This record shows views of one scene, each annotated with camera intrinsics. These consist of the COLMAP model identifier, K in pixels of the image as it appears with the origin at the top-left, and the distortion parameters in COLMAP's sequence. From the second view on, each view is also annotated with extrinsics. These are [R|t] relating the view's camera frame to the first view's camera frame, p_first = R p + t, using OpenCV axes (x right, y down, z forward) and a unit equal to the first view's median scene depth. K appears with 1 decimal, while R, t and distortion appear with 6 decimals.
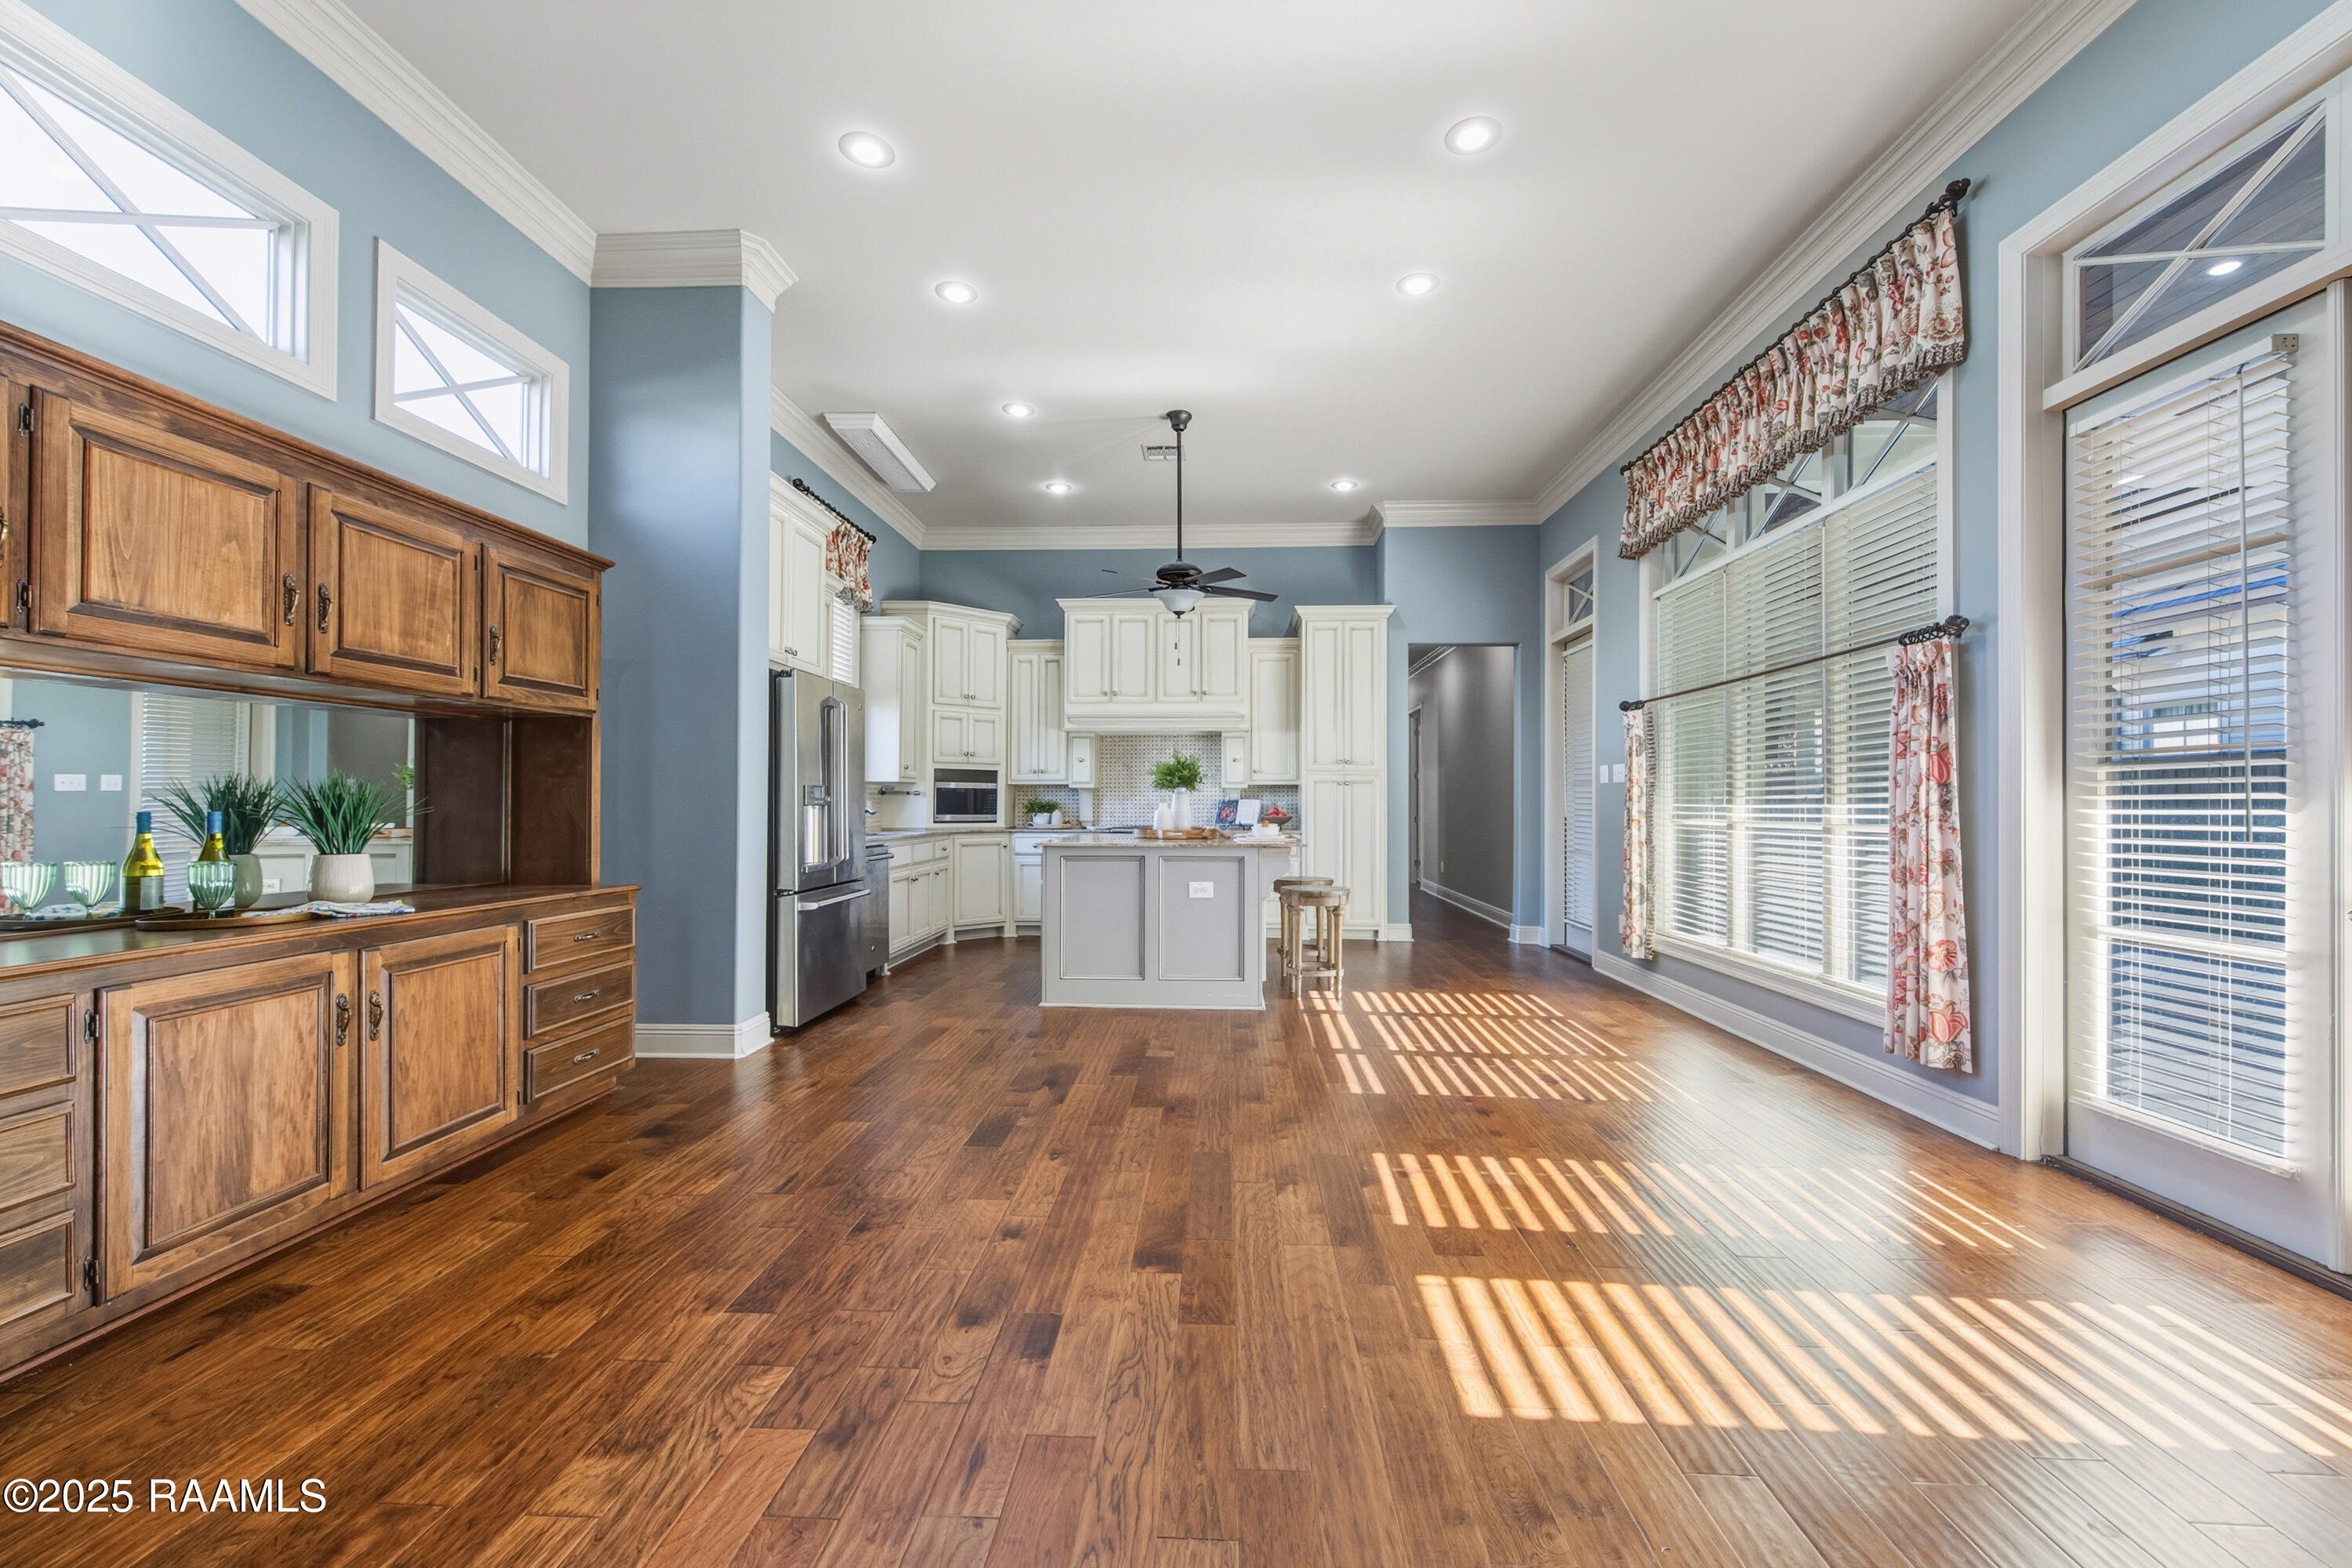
lens RADIAL K [[941.2, 0, 1178.1], [0, 941.2, 795.8], [0, 0, 1]] dist [0.002900, 0.000433]
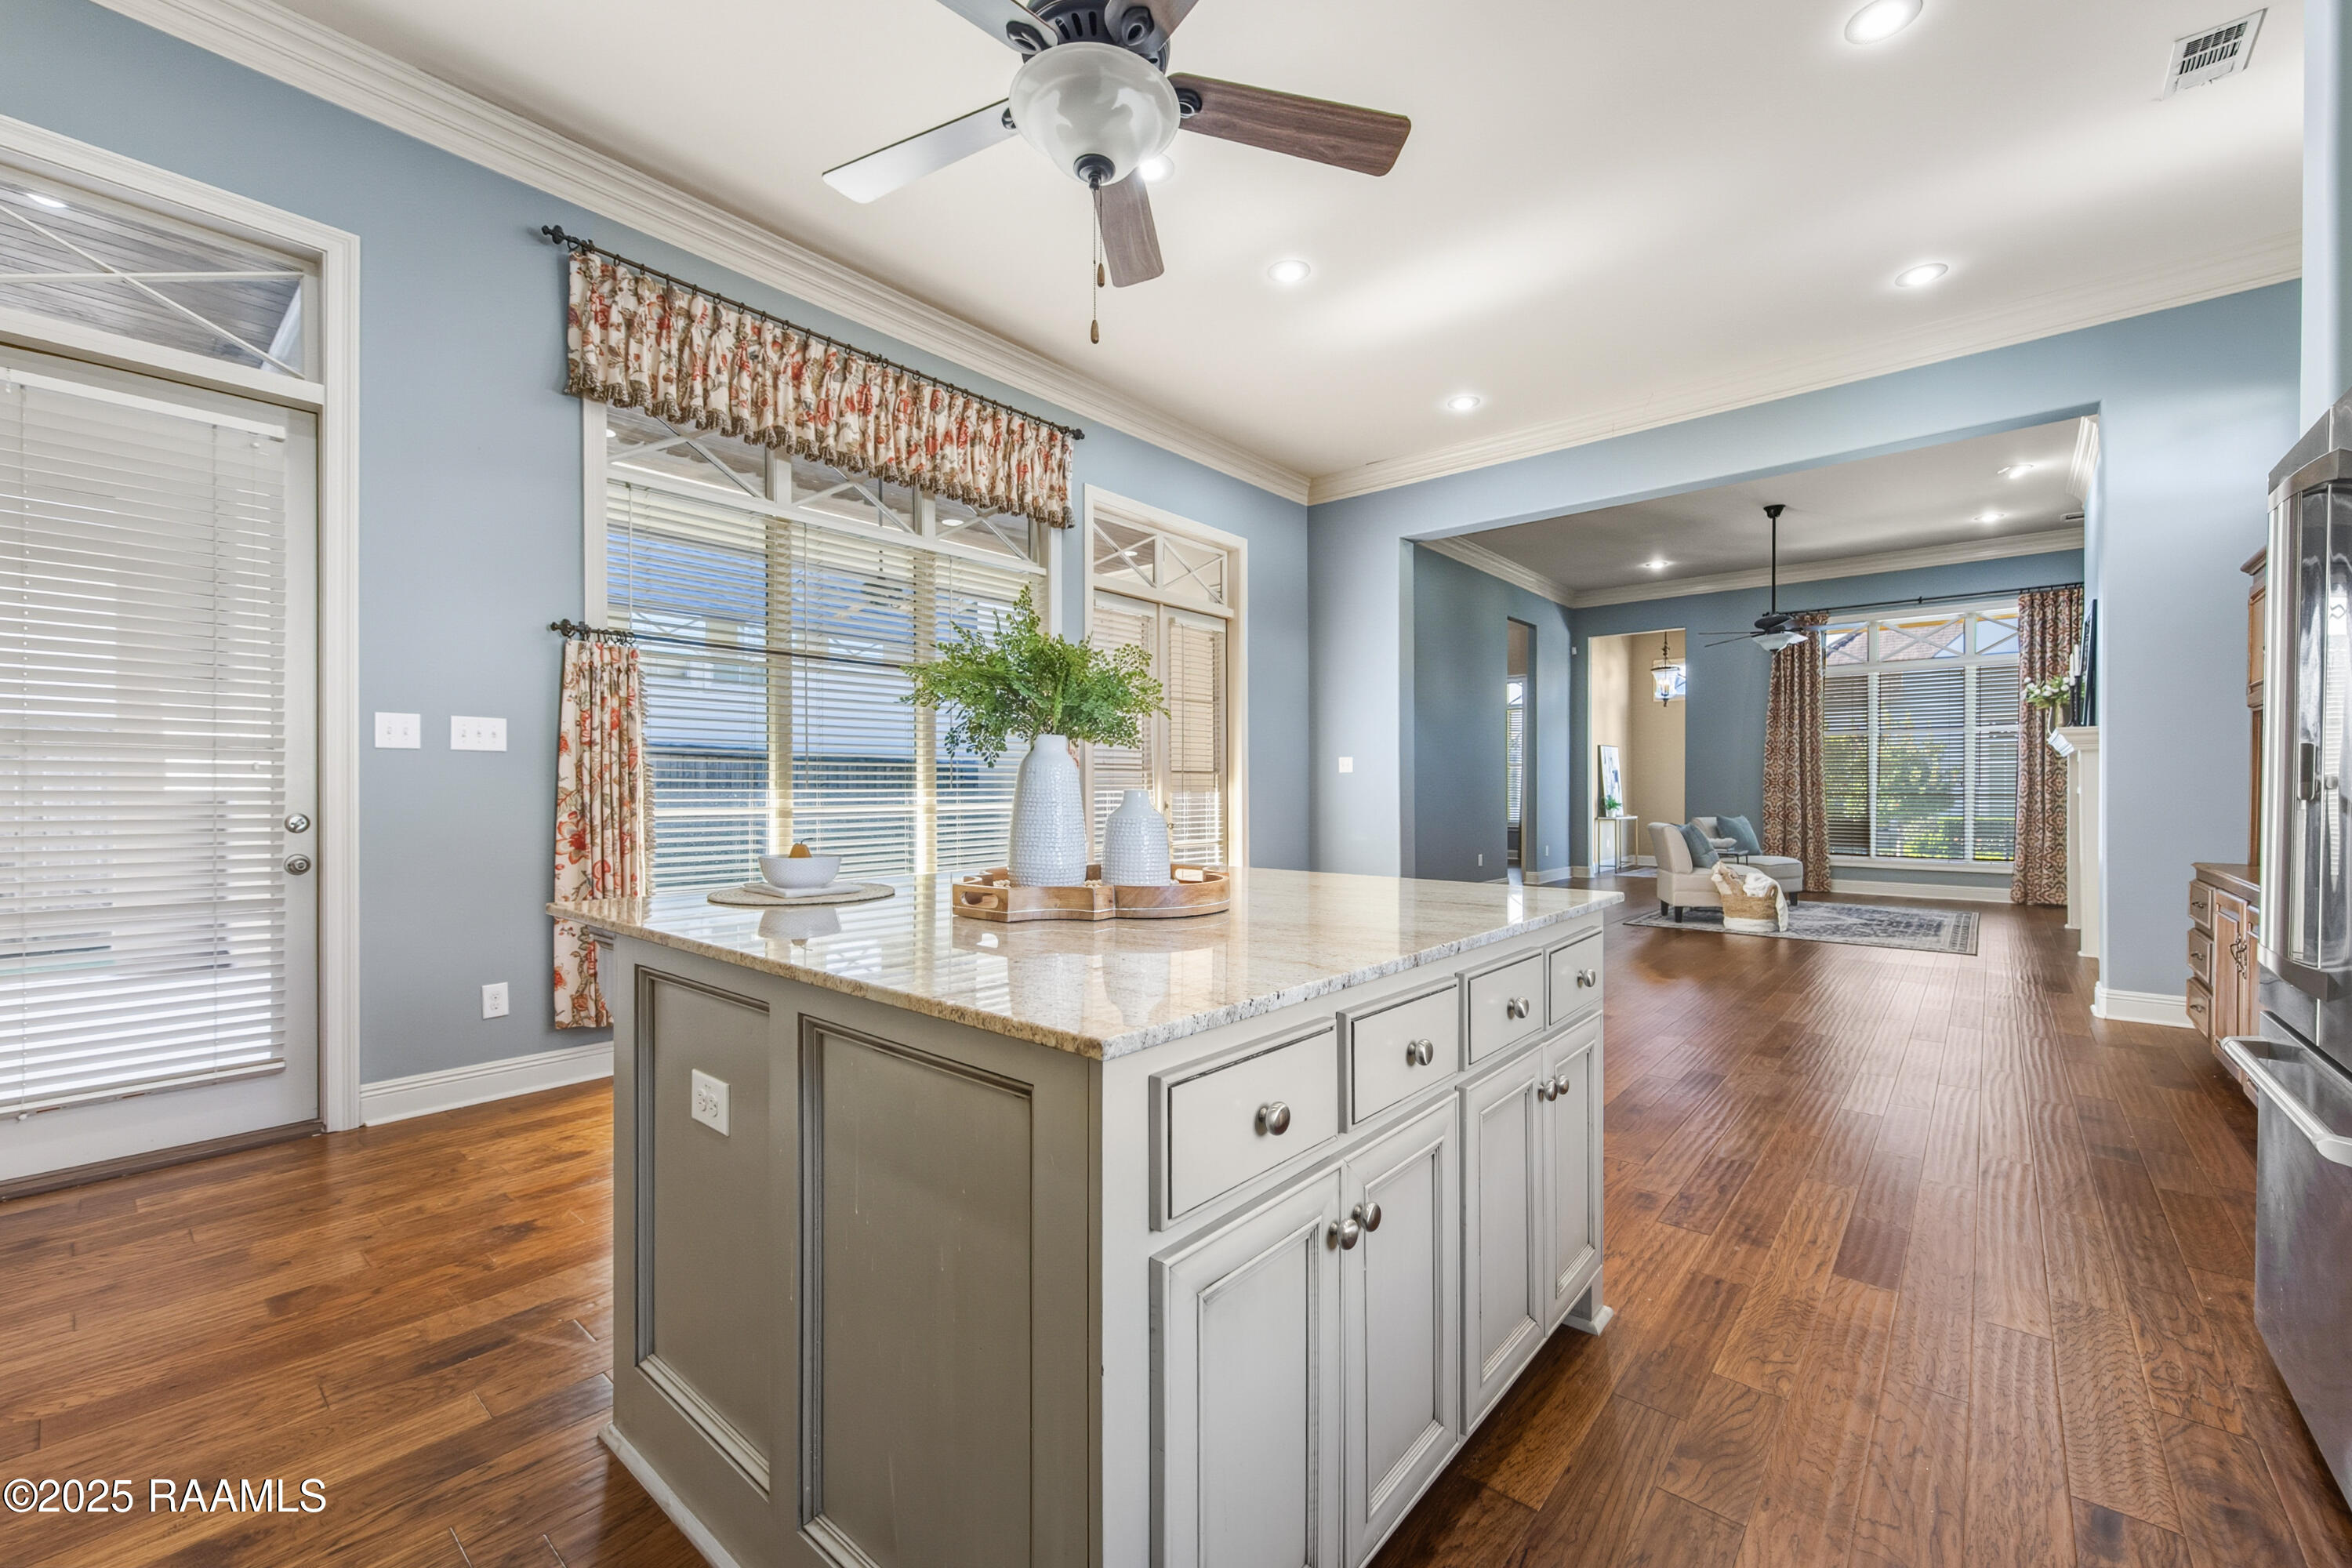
lens RADIAL K [[941.2, 0, 1178.1], [0, 941.2, 795.8], [0, 0, 1]] dist [0.002900, 0.000433]
pose [[-0.790136, -0.007235, 0.612888, -0.174088], [-0.006750, 0.999972, 0.003102, 0.007096], [-0.612894, -0.001686, -0.790164, 1.015098]]
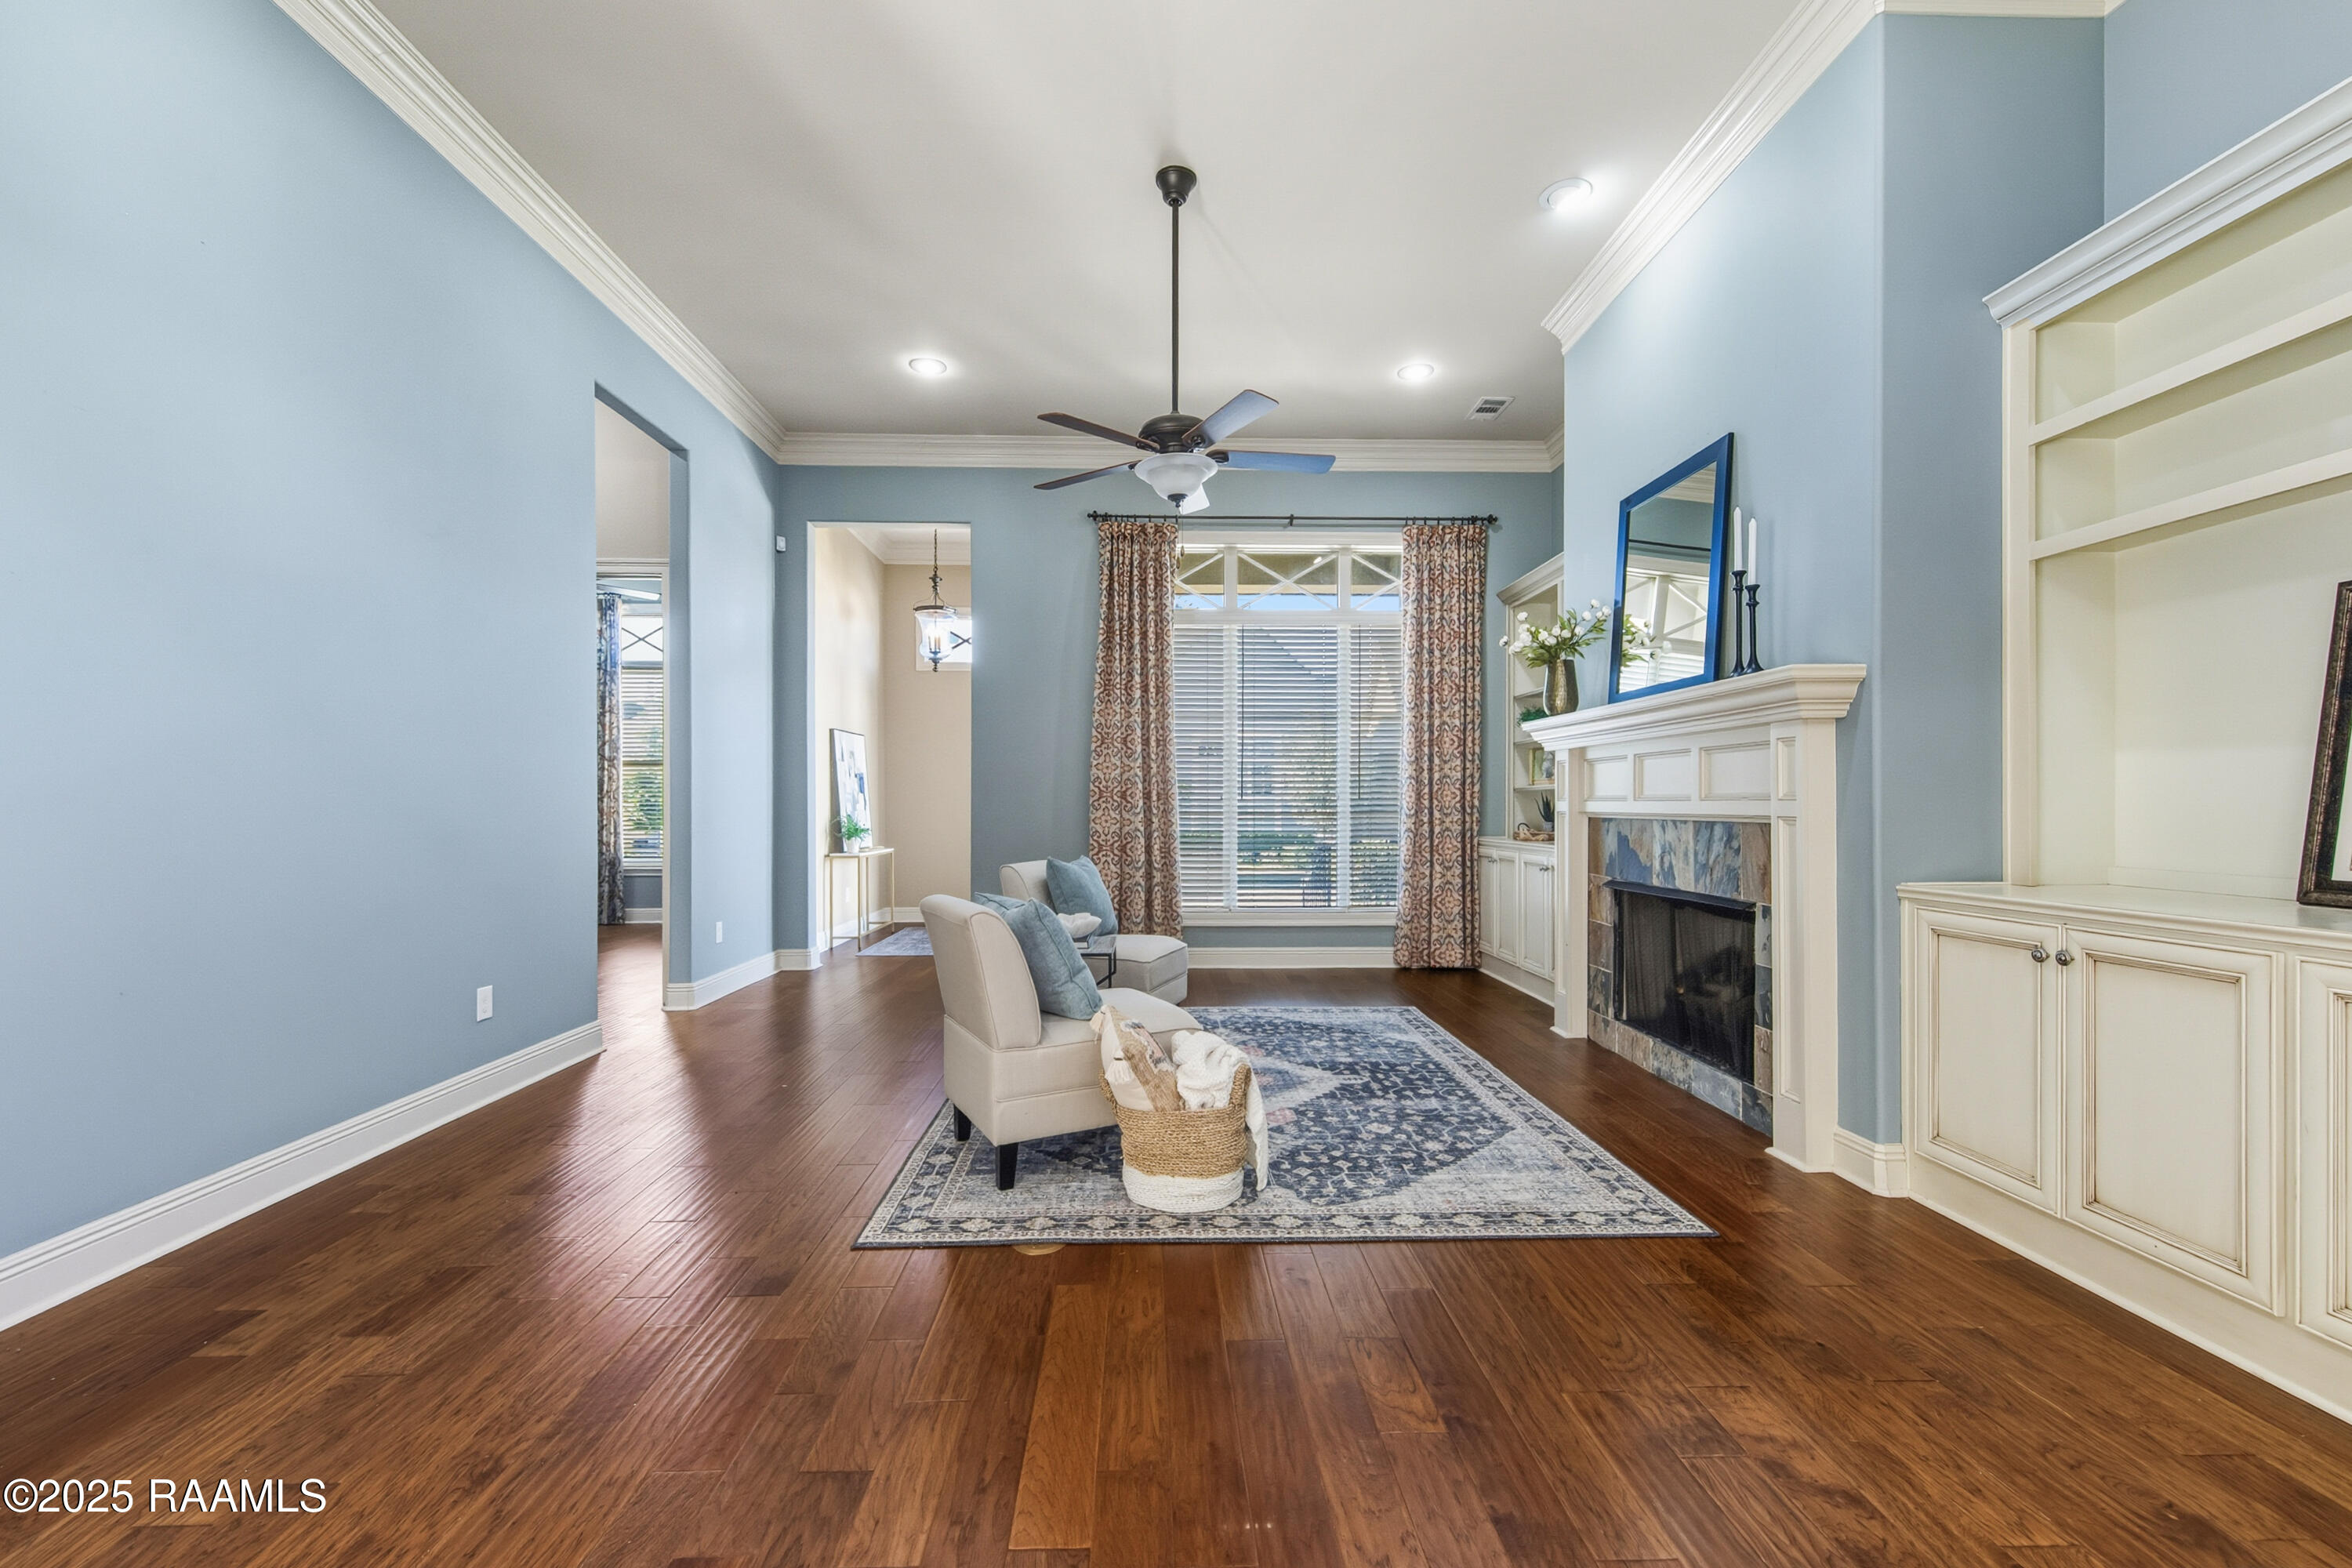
lens RADIAL K [[950.4, 0, 1172.1], [0, 950.4, 807.9], [0, 0, 1]] dist [0.002534, 0.000155]
pose [[-0.996925, -0.002203, -0.078334, 0.000700], [-0.001907, 0.999991, -0.003854, 0.001220], [0.078341, -0.003692, -0.996920, 0.178660]]
